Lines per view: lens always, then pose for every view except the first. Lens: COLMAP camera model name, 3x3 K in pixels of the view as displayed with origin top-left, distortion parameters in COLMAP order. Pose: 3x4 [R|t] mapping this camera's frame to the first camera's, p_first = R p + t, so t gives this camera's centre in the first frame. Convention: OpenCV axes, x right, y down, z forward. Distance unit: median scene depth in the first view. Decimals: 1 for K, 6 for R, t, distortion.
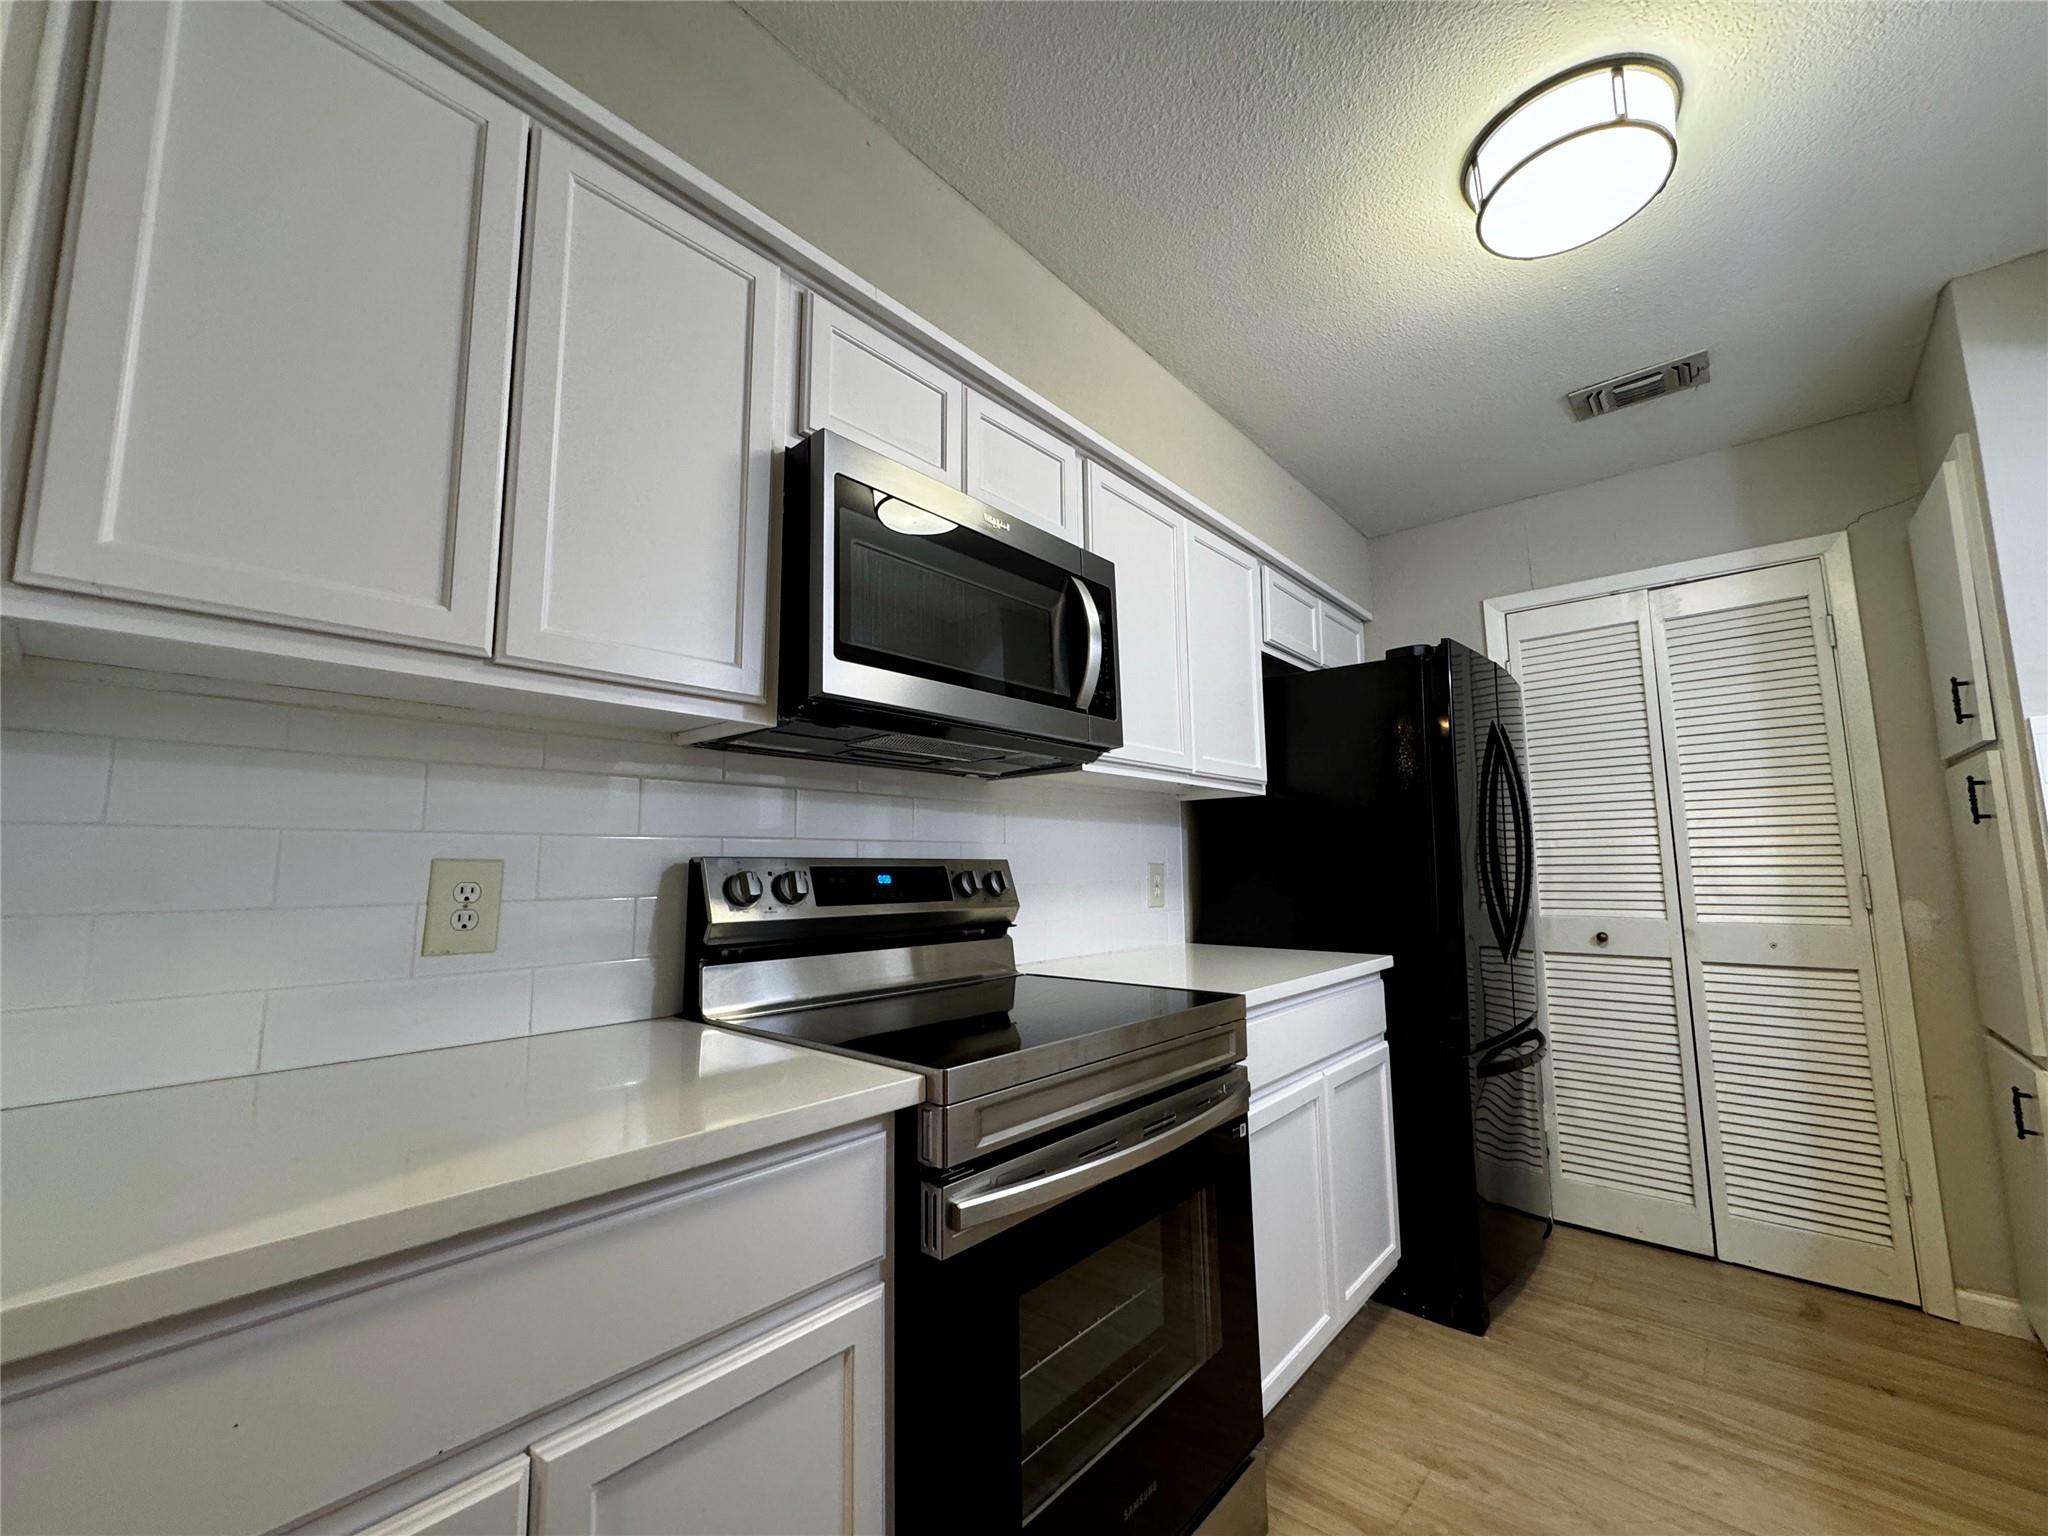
lens RADIAL K [[821.7, 0, 1024.7], [0, 821.7, 764.3], [0, 0, 1]] dist [-0.002909, -0.000465]
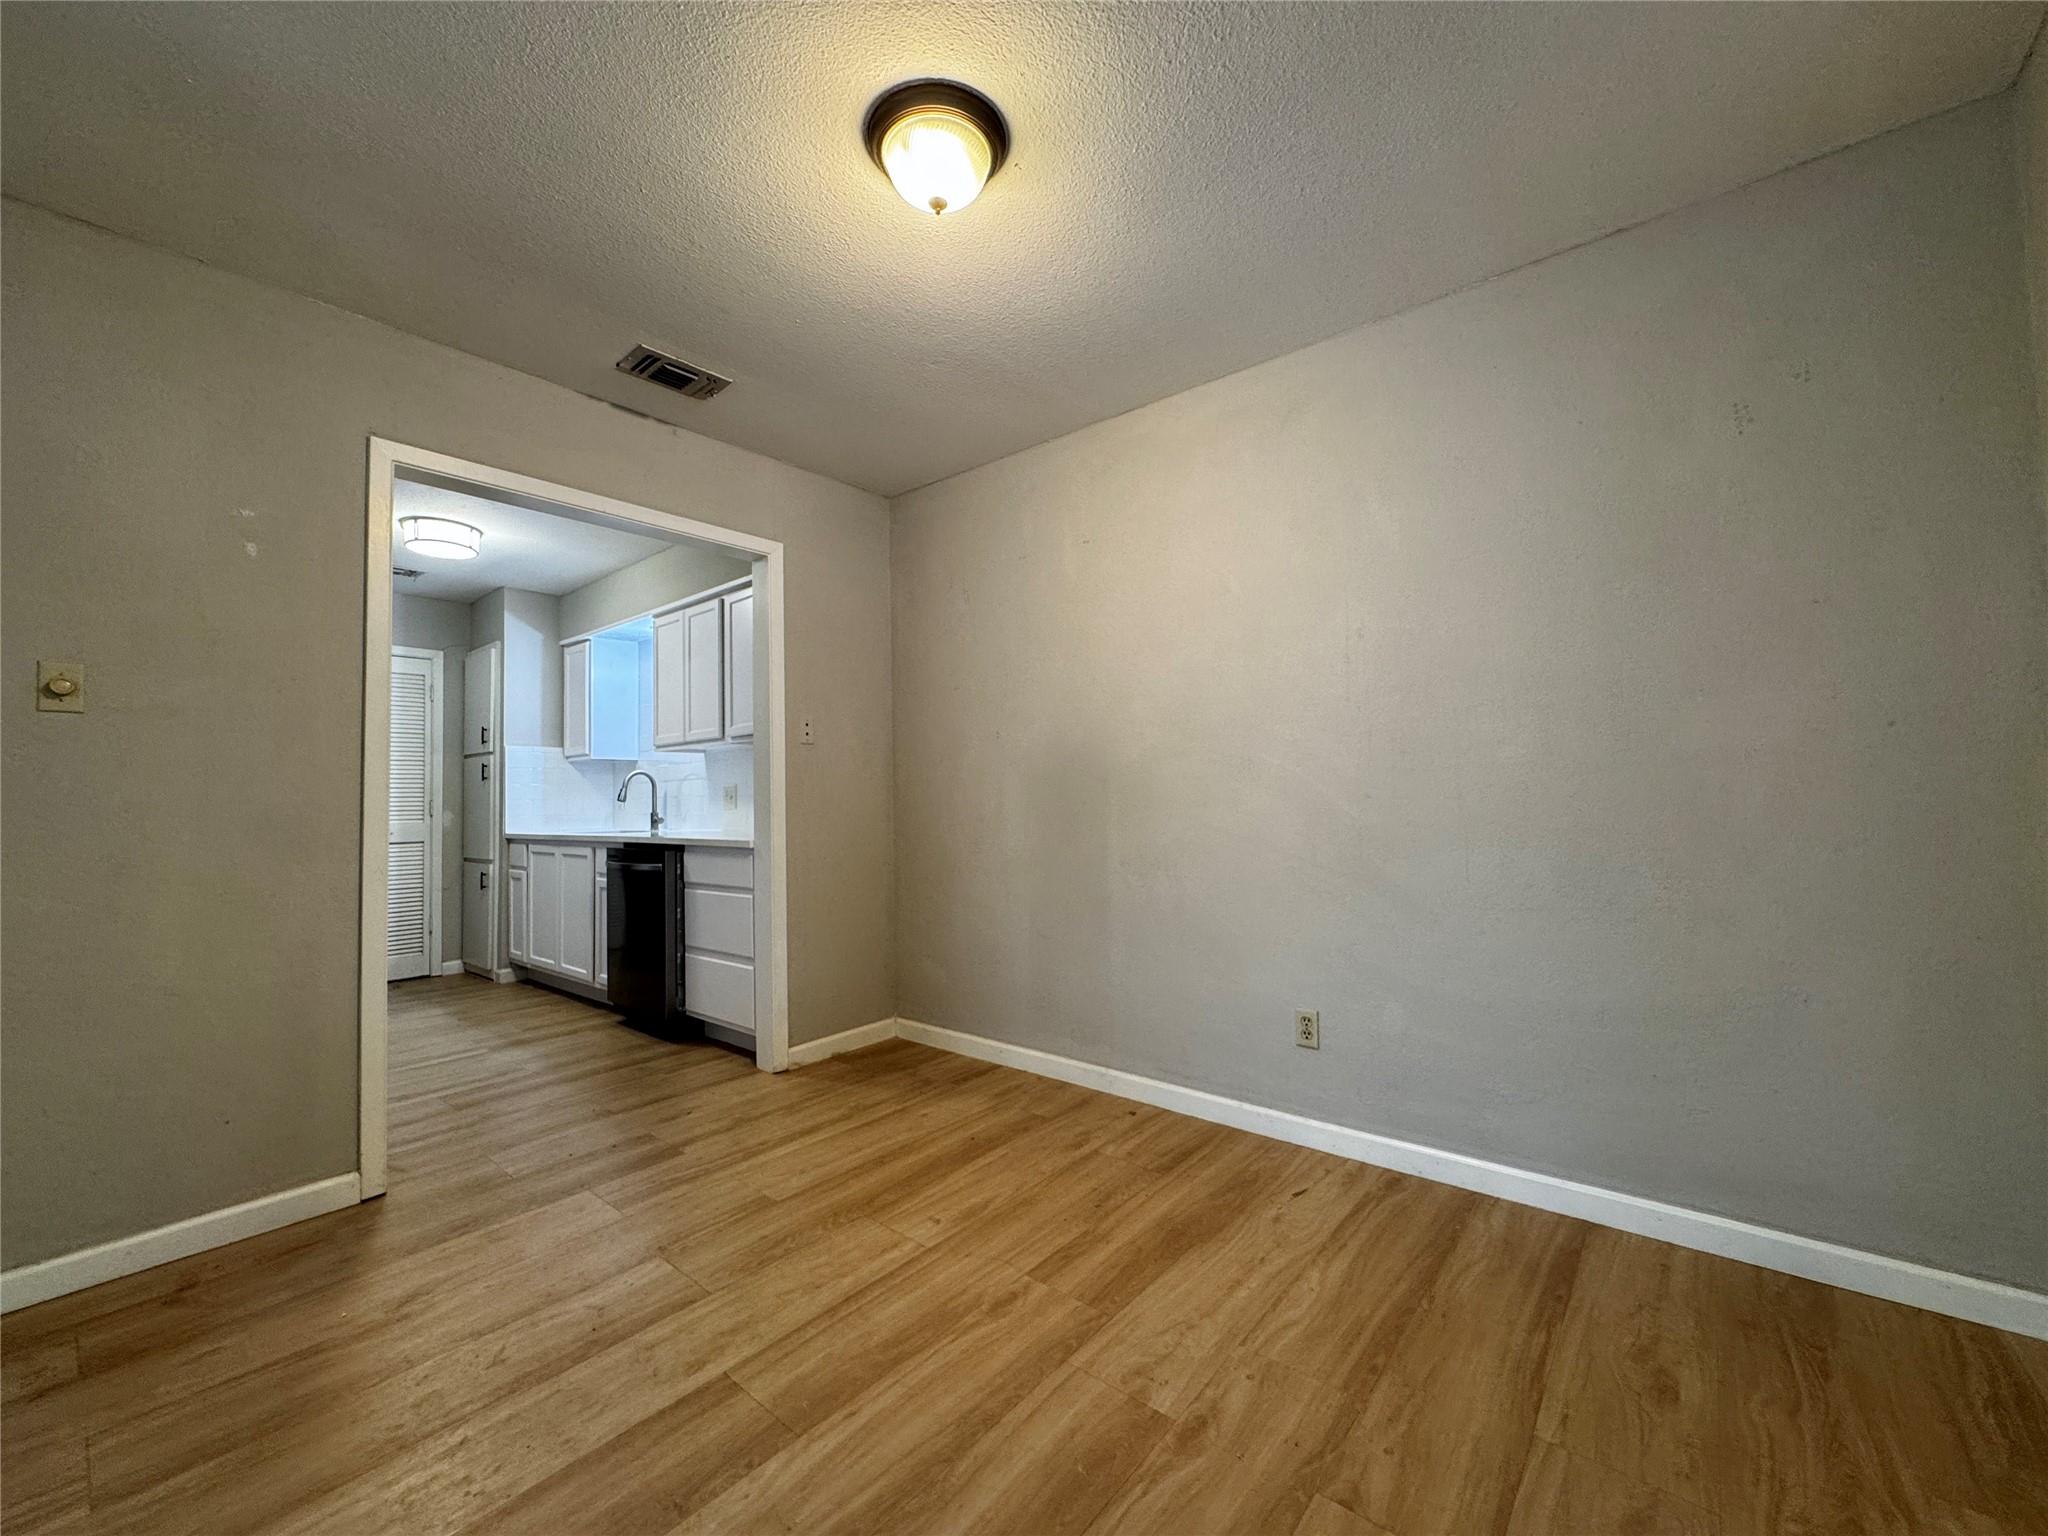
lens RADIAL K [[821.7, 0, 1026.6], [0, 821.7, 767.4], [0, 0, 1]] dist [-0.002909, -0.000465]
pose [[-0.031413, 0.052413, 0.998131, -1.423474], [-0.106511, 0.992762, -0.055483, -0.012280], [-0.993815, -0.108055, -0.025603, -0.641302]]
